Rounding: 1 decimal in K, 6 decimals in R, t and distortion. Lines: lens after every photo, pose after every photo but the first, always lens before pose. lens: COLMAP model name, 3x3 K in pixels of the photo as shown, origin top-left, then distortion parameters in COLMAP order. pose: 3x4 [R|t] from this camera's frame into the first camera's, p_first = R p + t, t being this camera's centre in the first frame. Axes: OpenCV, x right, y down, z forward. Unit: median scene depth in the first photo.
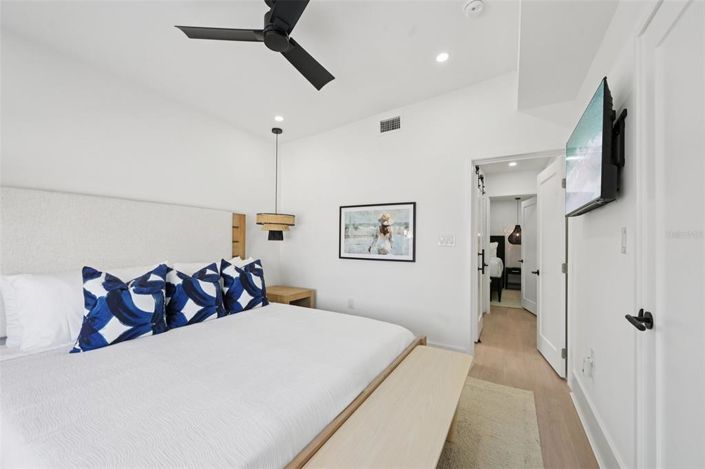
lens RADIAL K [[275.7, 0, 353.1], [0, 275.7, 241.4], [0, 0, 1]] dist [0.000057, 0.000019]
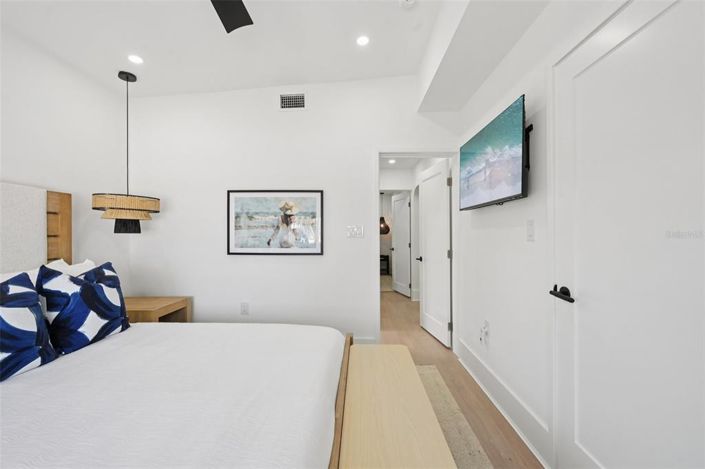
lens RADIAL K [[283.2, 0, 352.5], [0, 283.2, 234.5], [0, 0, 1]] dist [-0.000265, 0.000043]
pose [[0.878817, -0.013066, 0.476980, -0.137196], [0.009697, 0.999908, 0.009525, -0.002193], [-0.477060, -0.003745, 0.878863, 0.107097]]
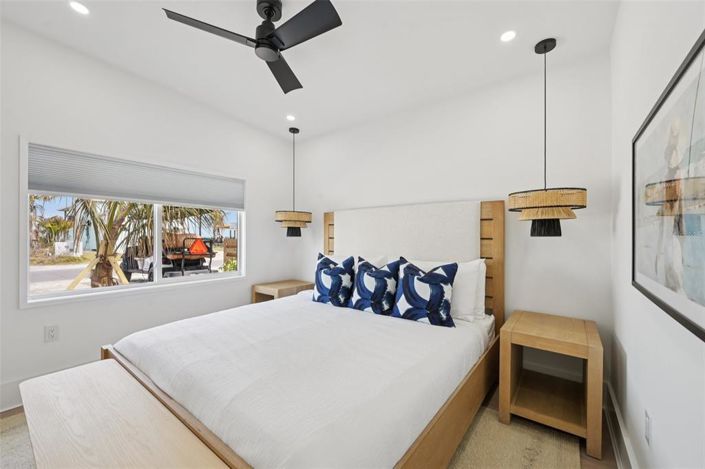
lens RADIAL K [[283.2, 0, 352.5], [0, 283.2, 234.5], [0, 0, 1]] dist [-0.000265, 0.000043]
pose [[-0.133056, -0.017004, -0.990963, 0.401981], [-0.001267, 0.999855, -0.016987, 0.003286], [0.991108, -0.001004, -0.133058, 0.765843]]
